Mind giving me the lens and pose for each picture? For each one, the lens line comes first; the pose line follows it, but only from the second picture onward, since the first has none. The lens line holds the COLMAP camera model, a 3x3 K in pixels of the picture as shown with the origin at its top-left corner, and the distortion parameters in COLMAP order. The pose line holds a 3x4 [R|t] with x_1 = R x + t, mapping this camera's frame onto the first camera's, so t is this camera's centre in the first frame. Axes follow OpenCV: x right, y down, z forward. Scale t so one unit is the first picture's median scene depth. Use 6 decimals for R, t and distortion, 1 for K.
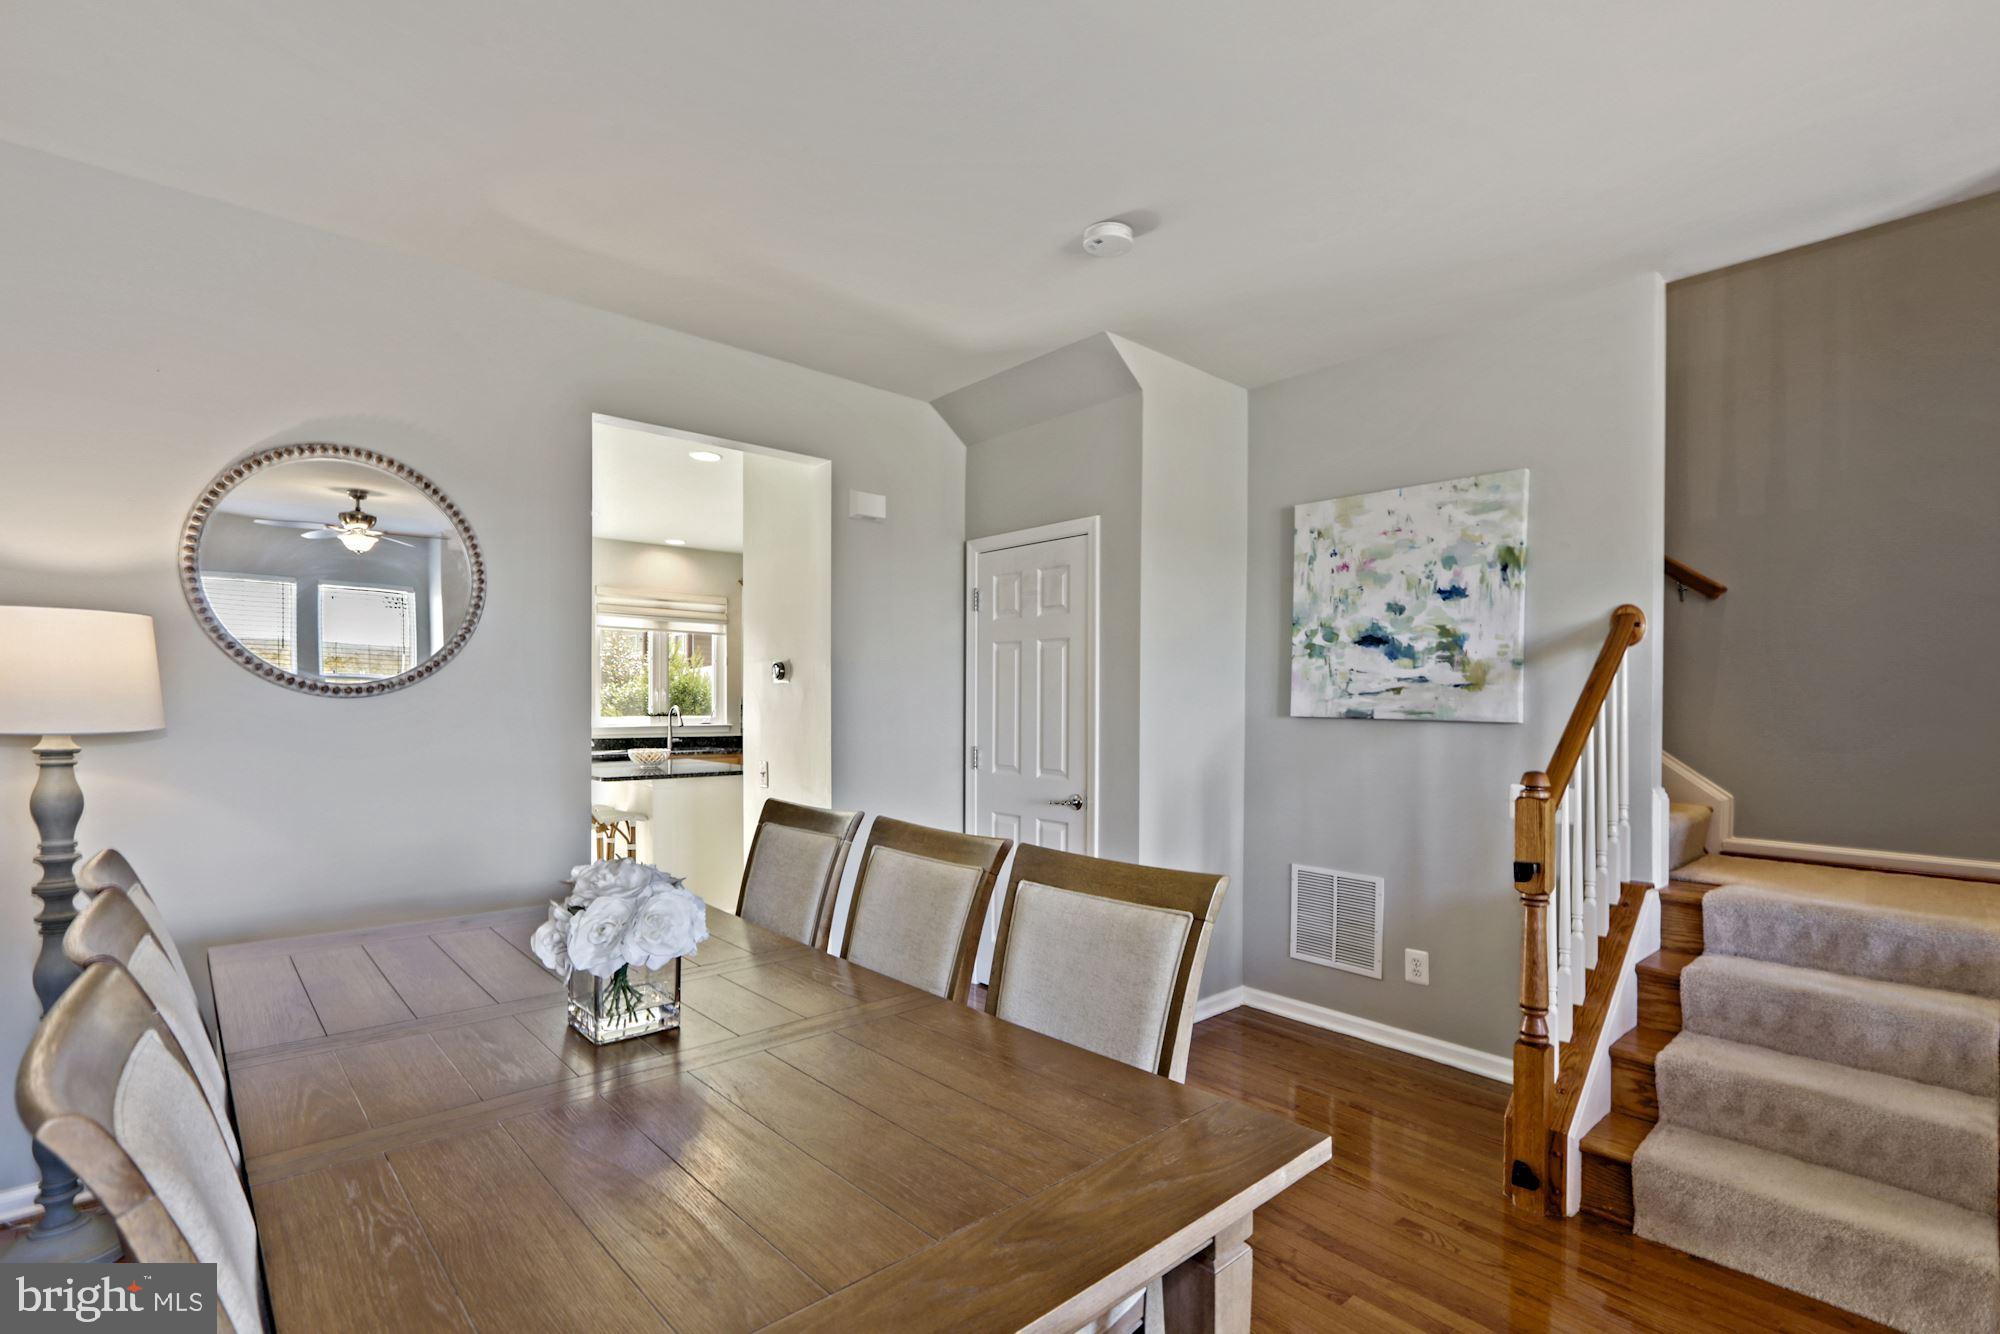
lens RADIAL K [[918.6, 0, 1047.1], [0, 918.6, 716.6], [0, 0, 1]] dist [0.001190, -0.000026]
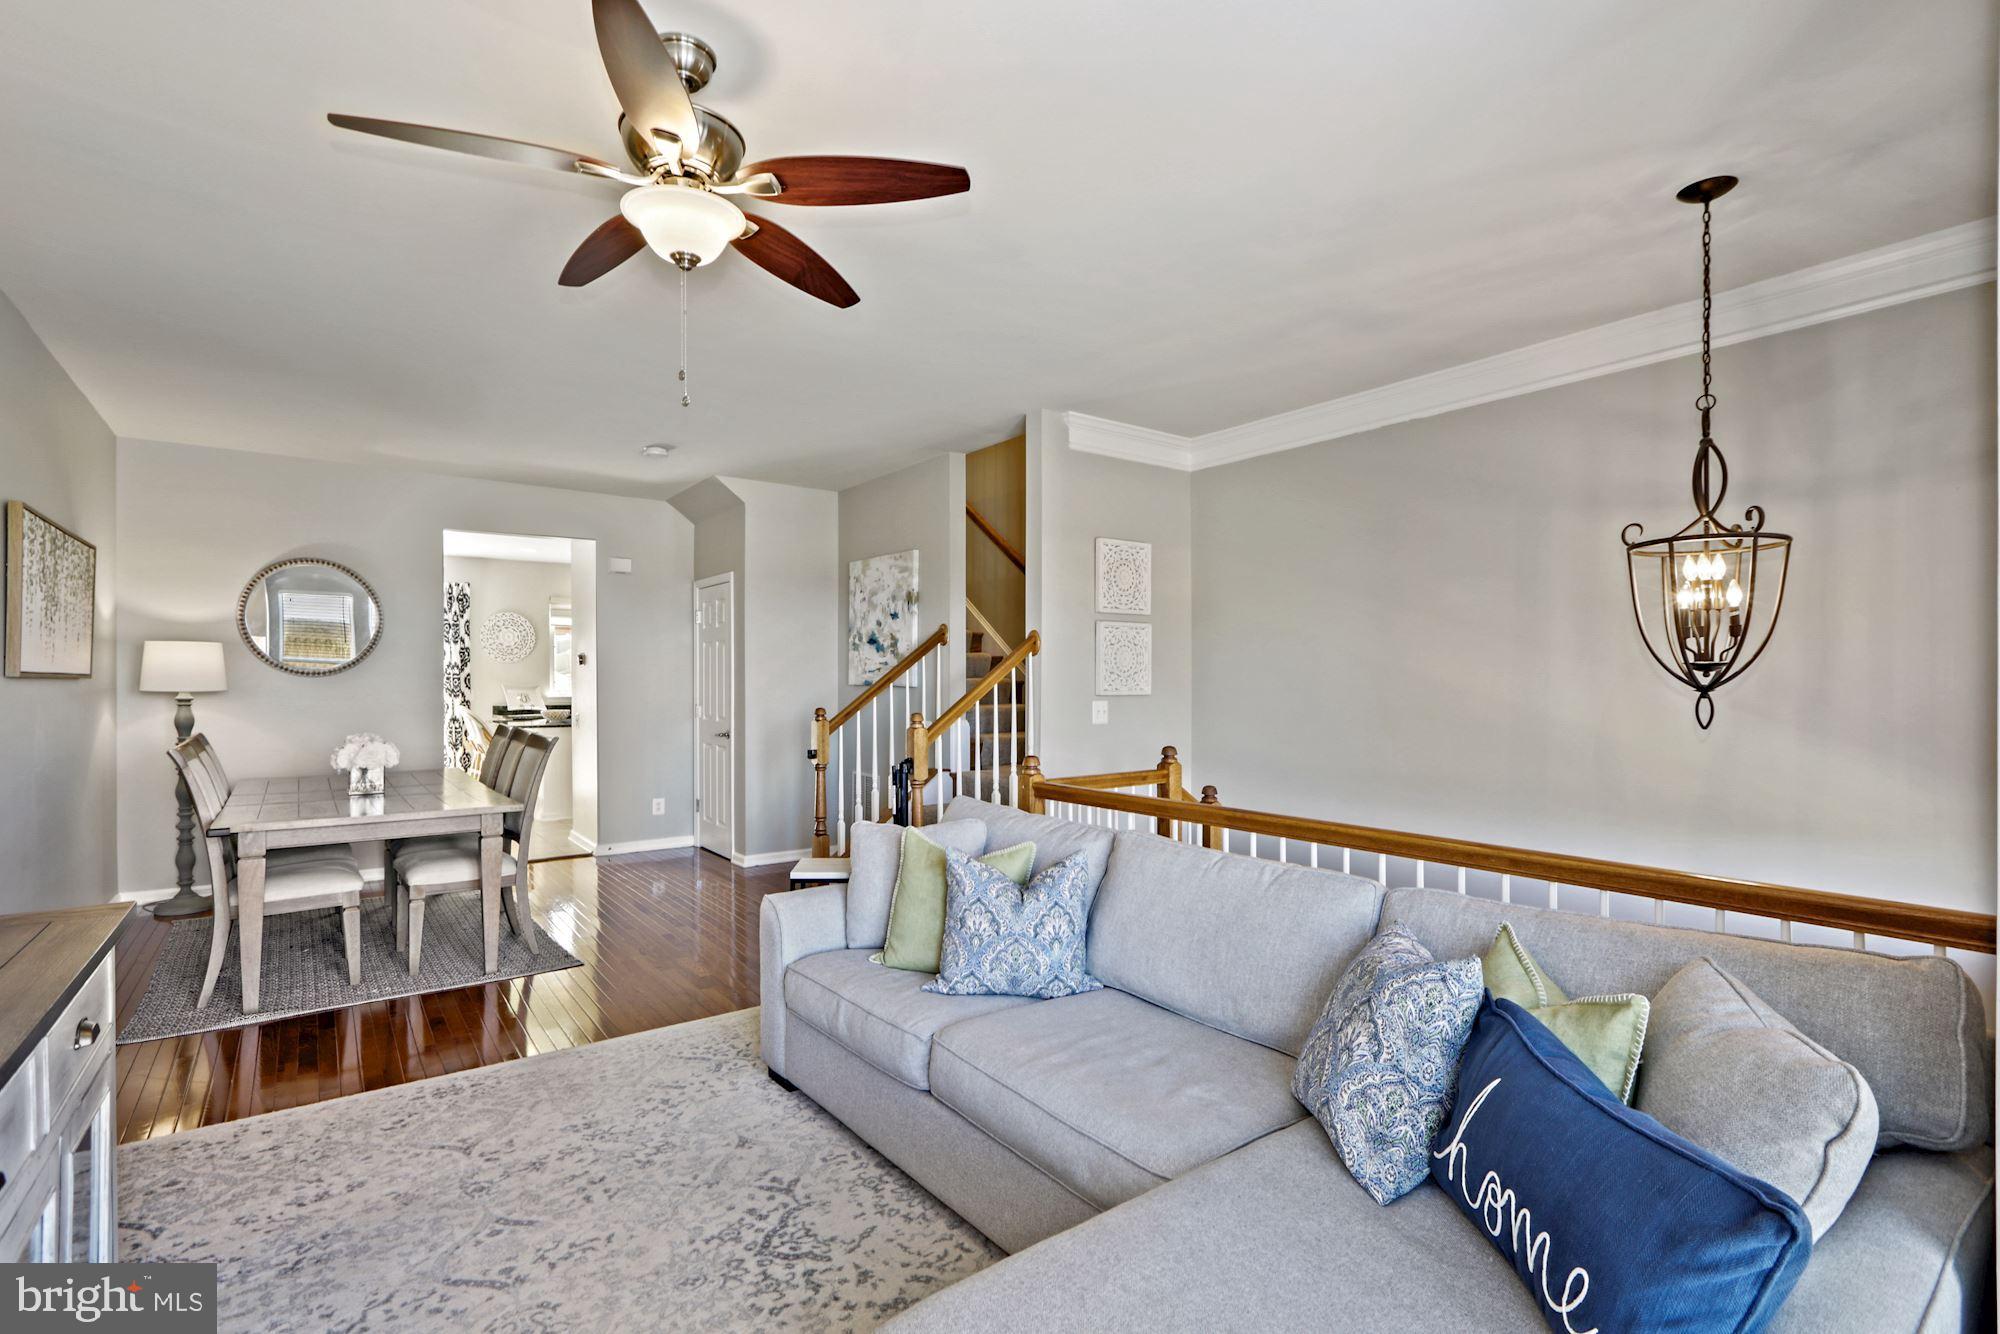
lens RADIAL K [[918.6, 0, 1007.1], [0, 918.6, 679.6], [0, 0, 1]] dist [0.001190, -0.000026]
pose [[0.996812, -0.001996, -0.079760, 0.768981], [0.000647, 0.999856, -0.016940, 0.021335], [0.079782, 0.016834, 0.996670, -0.750995]]
